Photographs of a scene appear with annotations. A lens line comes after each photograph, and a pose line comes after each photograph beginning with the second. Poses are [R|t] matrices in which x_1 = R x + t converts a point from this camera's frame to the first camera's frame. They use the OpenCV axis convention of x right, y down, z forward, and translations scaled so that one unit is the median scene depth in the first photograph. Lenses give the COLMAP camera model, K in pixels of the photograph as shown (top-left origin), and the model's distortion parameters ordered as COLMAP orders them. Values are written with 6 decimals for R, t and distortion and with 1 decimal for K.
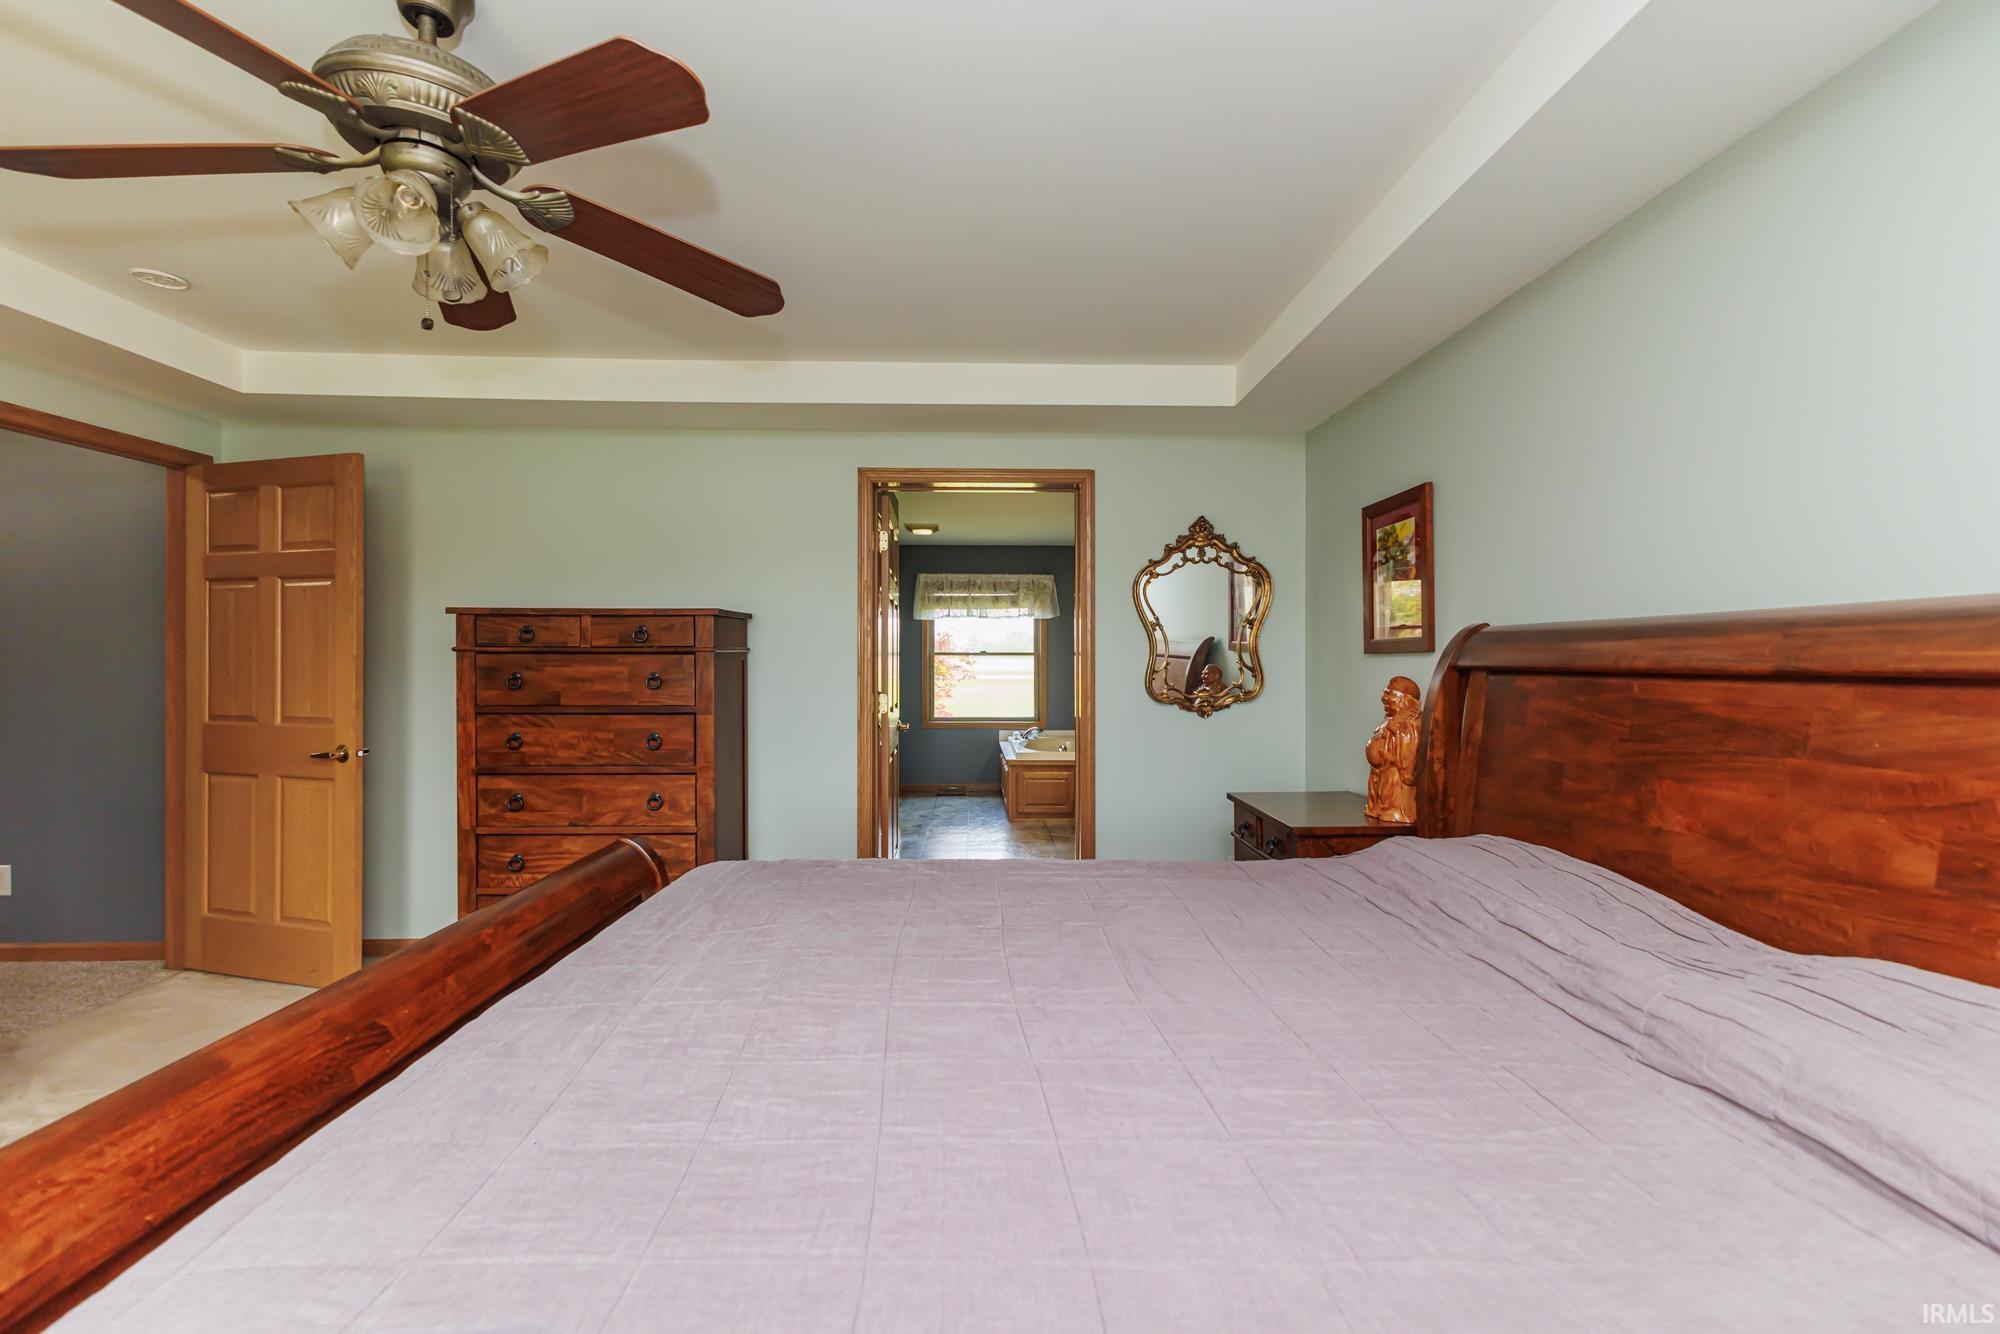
lens RADIAL K [[855.8, 0, 1004.5], [0, 855.8, 676.8], [0, 0, 1]] dist [0.004665, 0.000499]
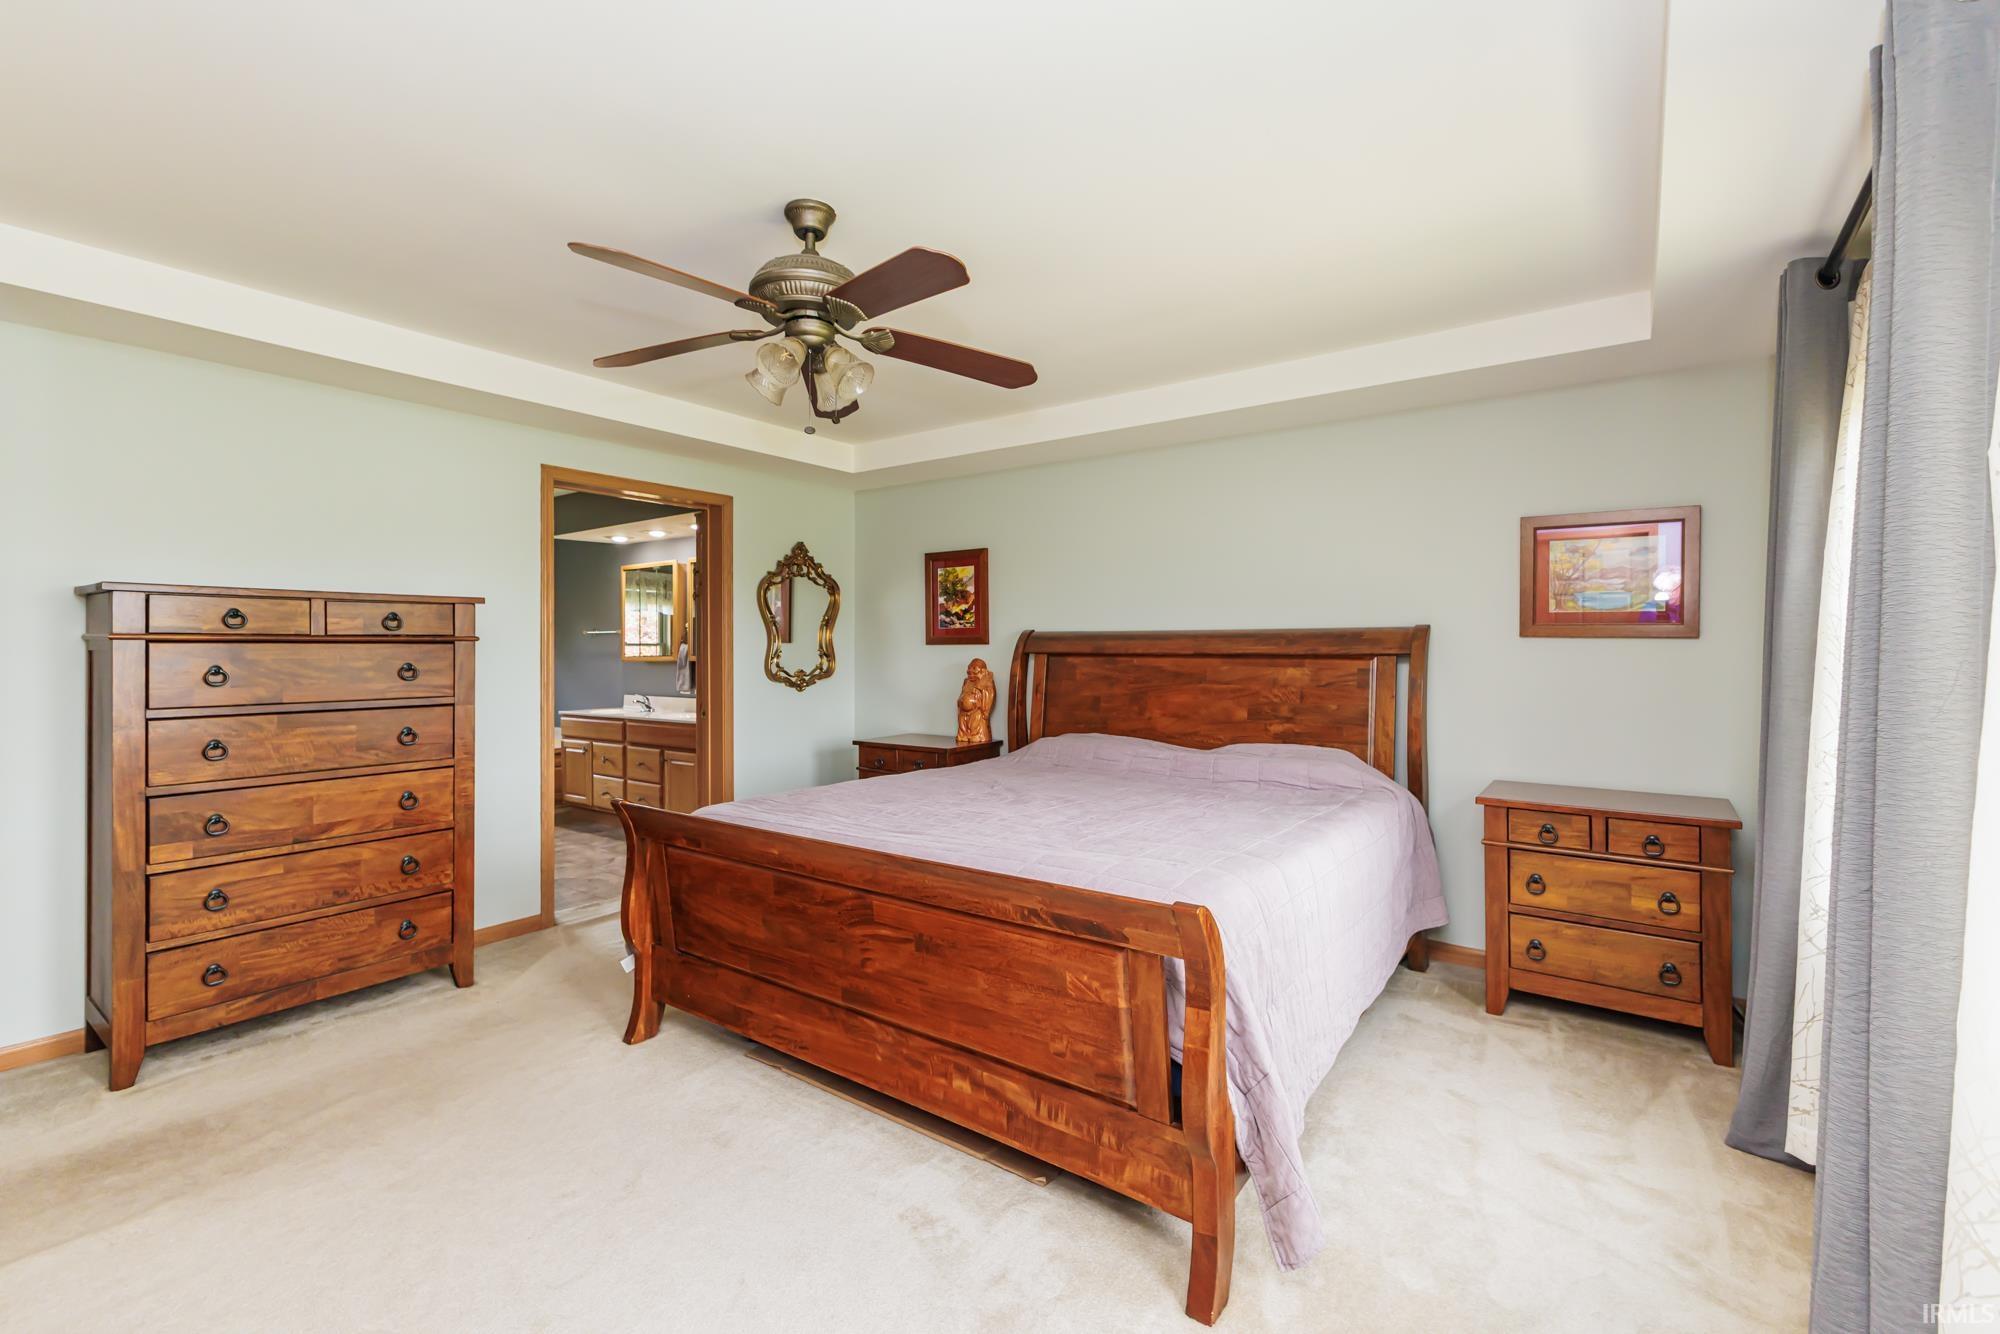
lens RADIAL K [[855.8, 0, 999.2], [0, 855.8, 663.1], [0, 0, 1]] dist [0.004665, 0.000499]
pose [[0.606647, -0.014644, 0.794837, -0.761001], [0.013756, 0.999874, 0.007923, -0.003089], [-0.794852, 0.006127, 0.606772, -0.083006]]
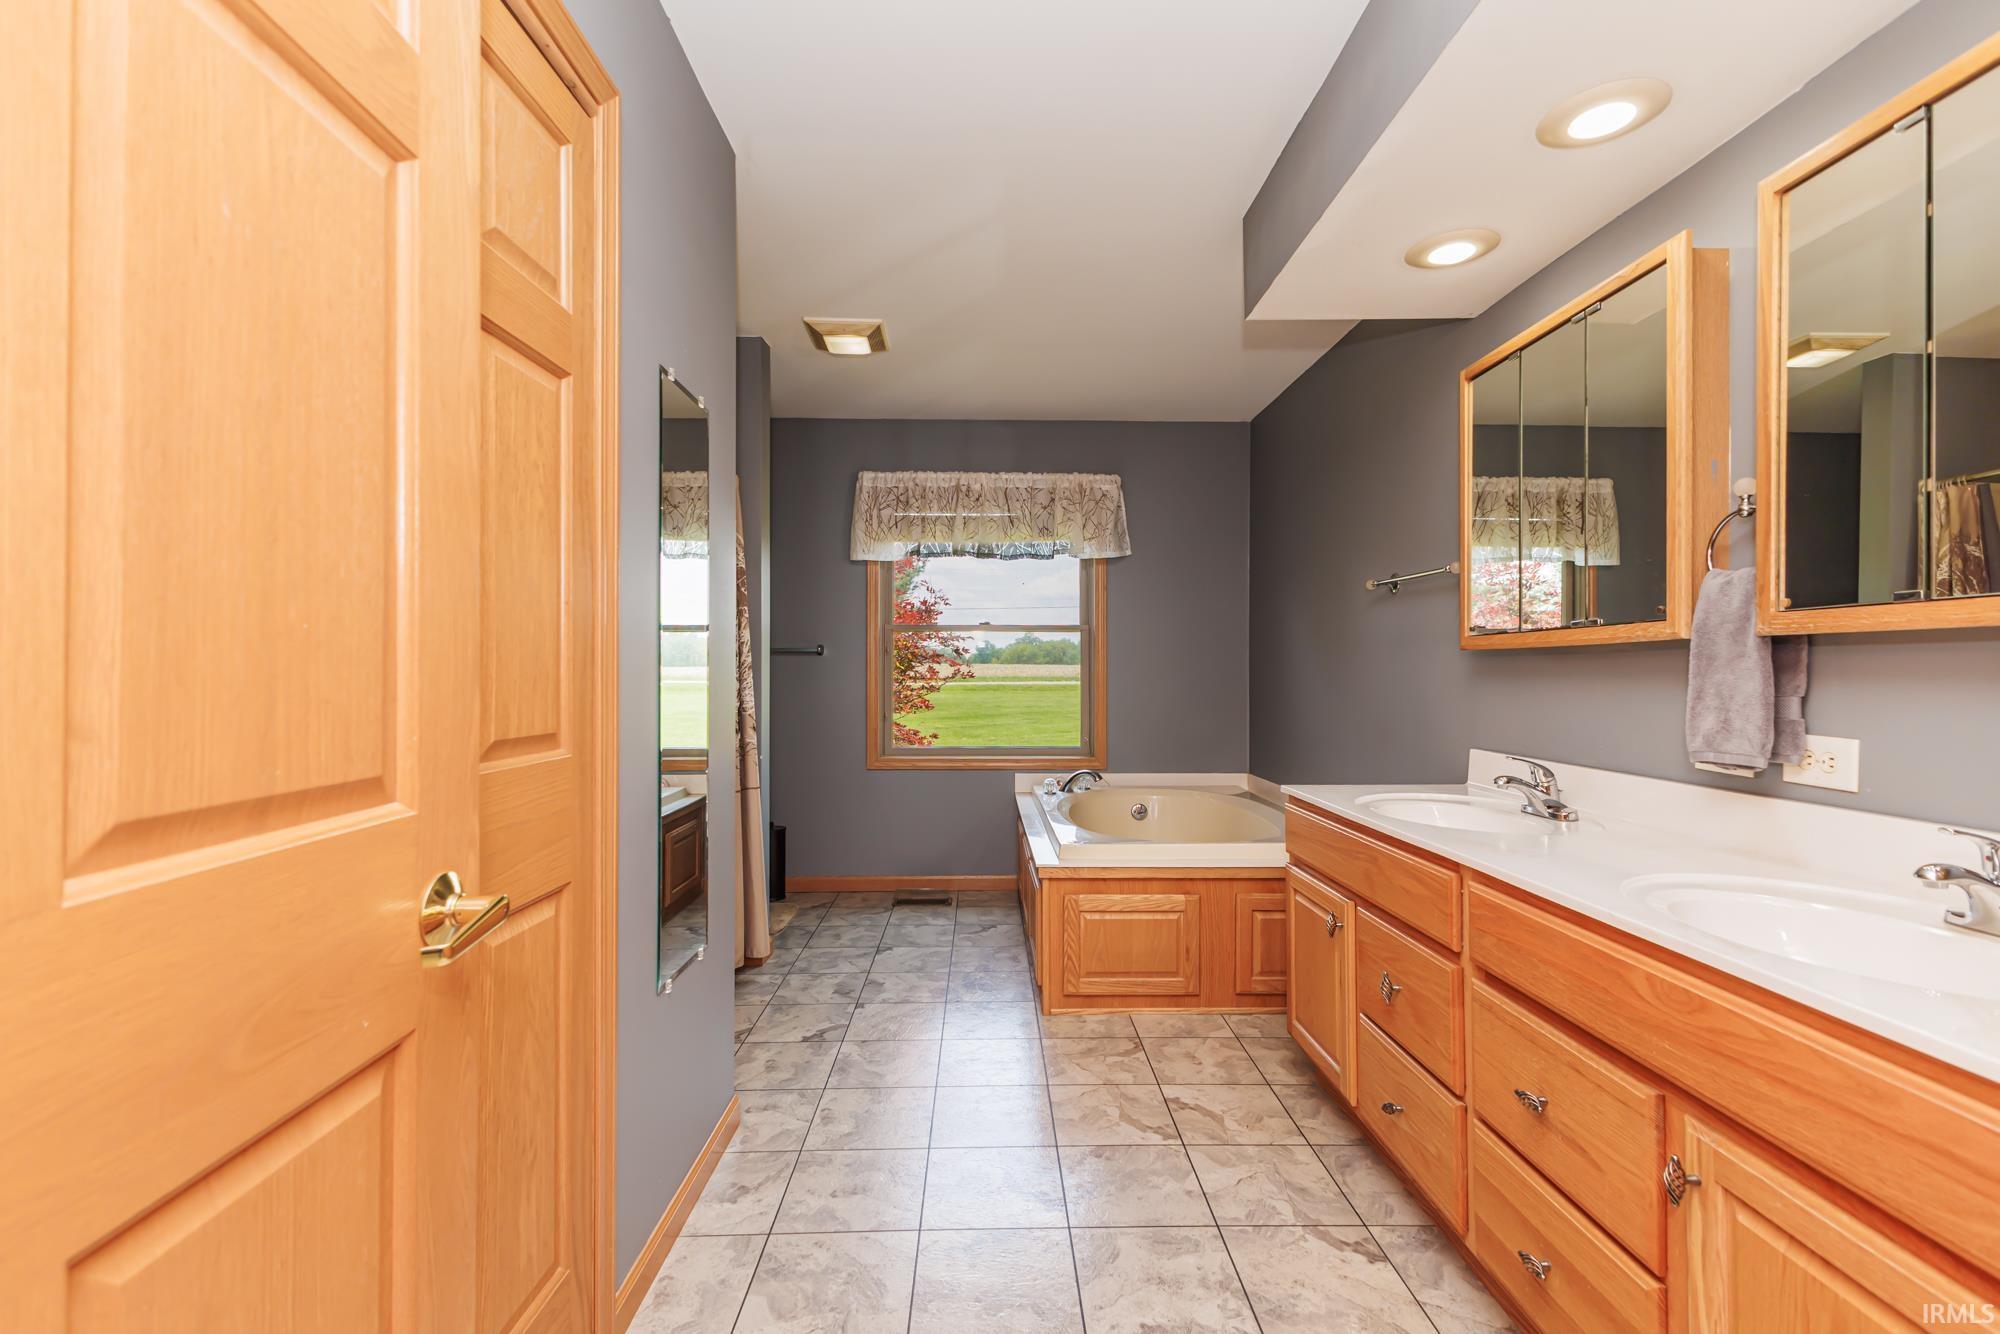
lens RADIAL K [[855.8, 0, 993.2], [0, 855.8, 672.8], [0, 0, 1]] dist [0.004665, 0.000499]
pose [[0.999696, -0.000948, -0.024655, -0.017642], [0.000547, 0.999867, -0.016286, 0.025378], [0.024668, 0.016268, 0.999563, 1.216930]]
